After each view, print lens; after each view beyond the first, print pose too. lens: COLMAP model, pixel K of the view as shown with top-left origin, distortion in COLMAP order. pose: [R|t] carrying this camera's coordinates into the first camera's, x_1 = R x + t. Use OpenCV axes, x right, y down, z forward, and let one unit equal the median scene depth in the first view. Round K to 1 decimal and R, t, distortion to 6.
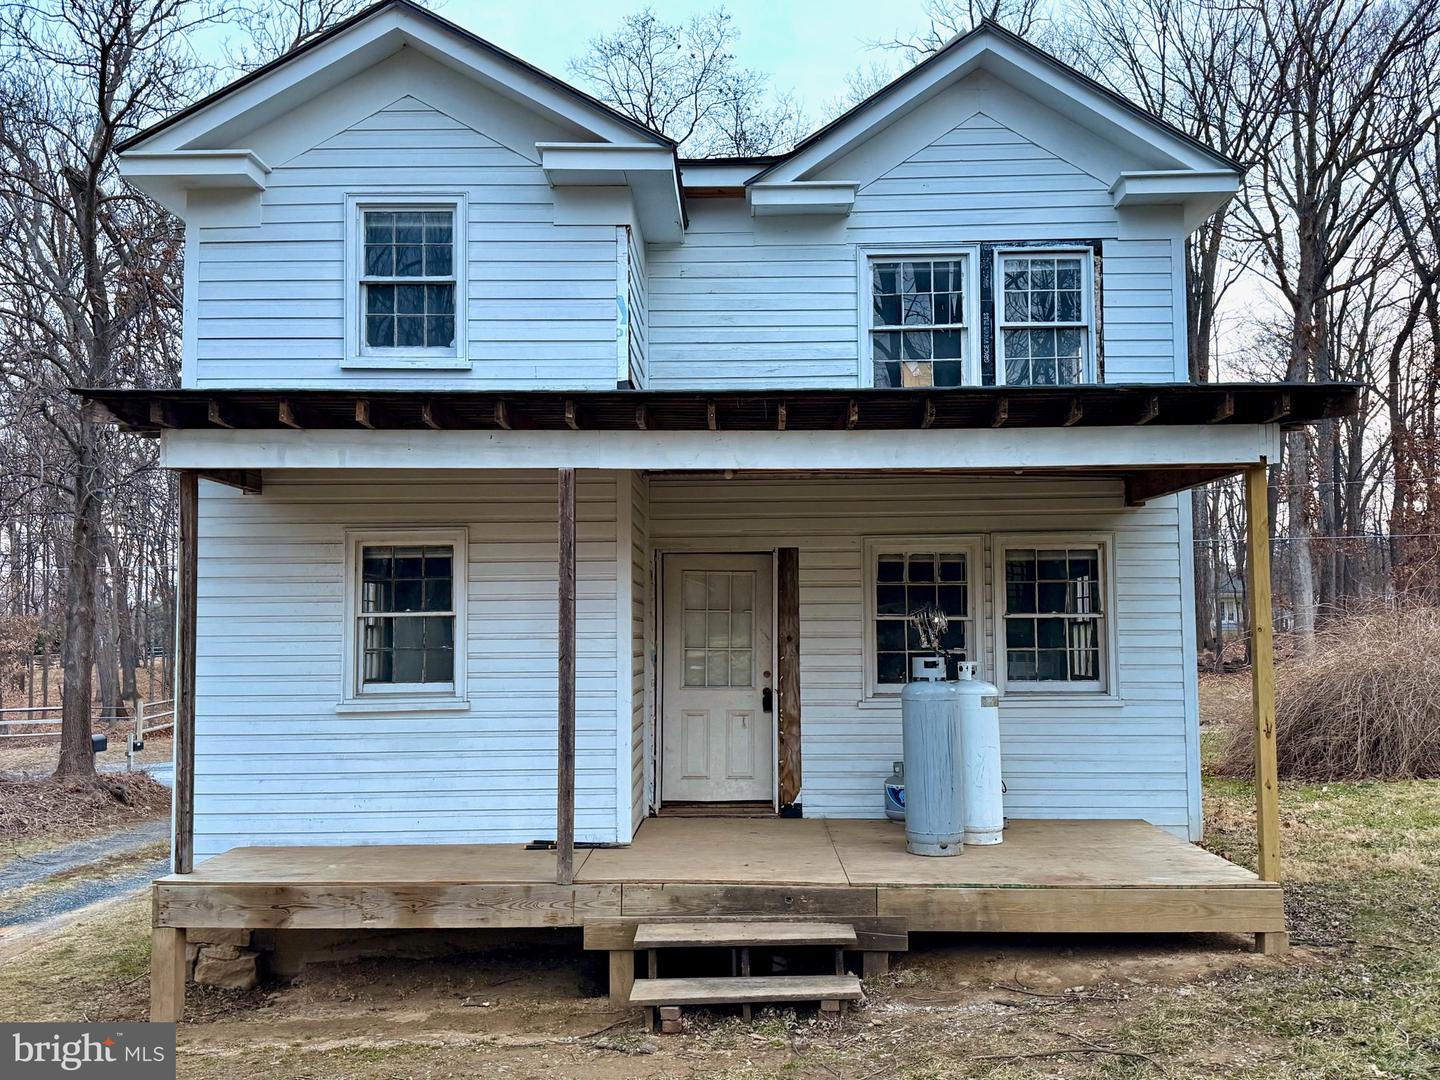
lens RADIAL K [[1201.3, 0, 719.4], [0, 1201.3, 556.2], [0, 0, 1]] dist [0.173494, -0.344771]
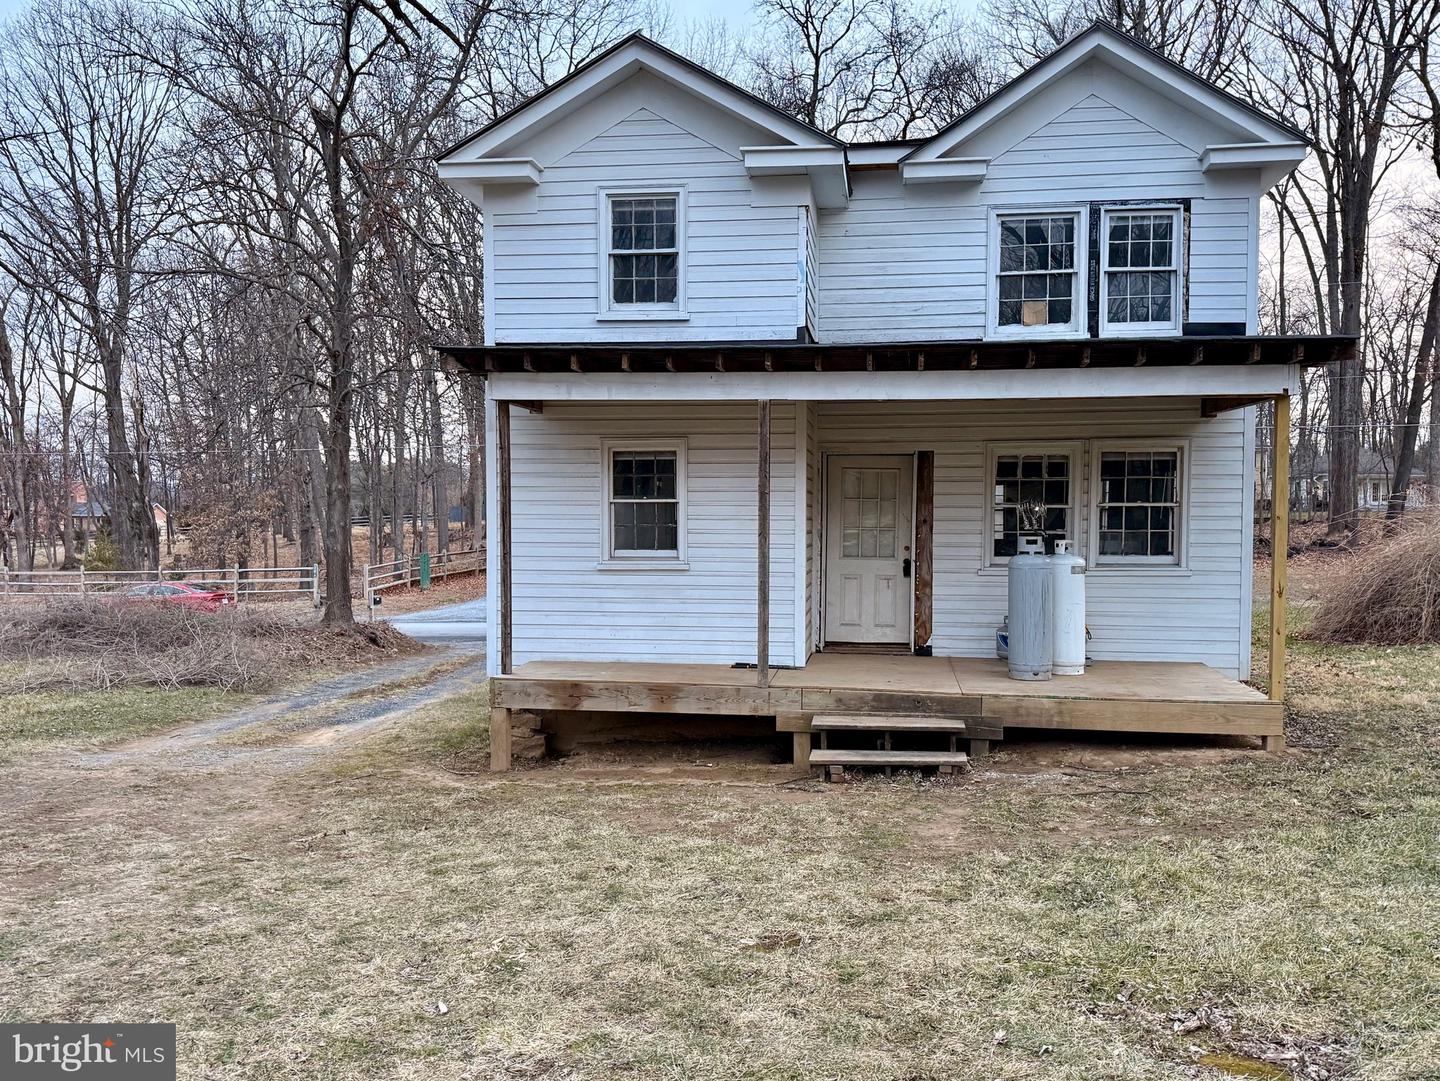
lens RADIAL K [[1201.3, 0, 719.4], [0, 1201.3, 556.7], [0, 0, 1]] dist [0.173494, -0.344771]
pose [[0.992894, 0.014488, -0.118119, -0.008667], [-0.002267, 0.994684, 0.102948, -0.030122], [0.118983, -0.101949, 0.987648, -0.352744]]
